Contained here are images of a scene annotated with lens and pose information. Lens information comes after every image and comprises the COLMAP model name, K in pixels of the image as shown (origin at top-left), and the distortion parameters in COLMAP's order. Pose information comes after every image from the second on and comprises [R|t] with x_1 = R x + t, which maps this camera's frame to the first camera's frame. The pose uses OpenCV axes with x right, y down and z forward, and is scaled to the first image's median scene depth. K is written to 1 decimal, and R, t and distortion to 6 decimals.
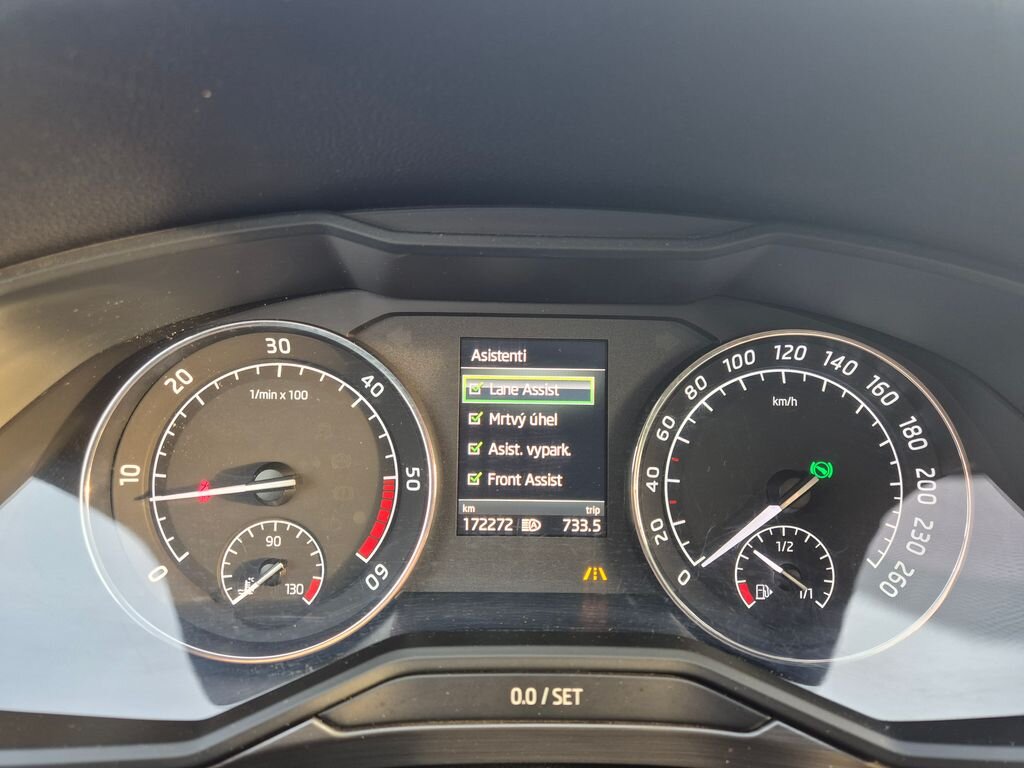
lens RADIAL K [[680.4, 0, 508.5], [0, 680.4, 391.2], [0, 0, 1]] dist [0.080491, -0.062300]
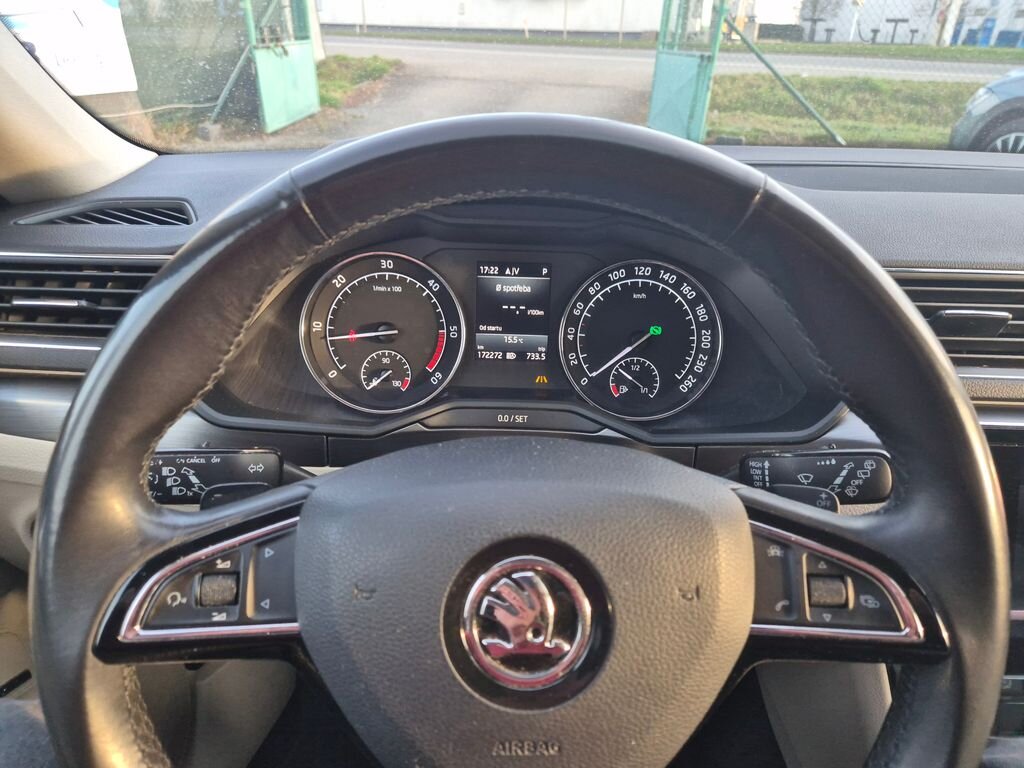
lens RADIAL K [[680.4, 0, 508.5], [0, 680.4, 391.2], [0, 0, 1]] dist [0.080491, -0.062300]
pose [[0.999752, 0.017473, -0.013802, 0.055574], [-0.015086, 0.987443, 0.157256, -0.018739], [0.016376, -0.157008, 0.987461, -1.027334]]
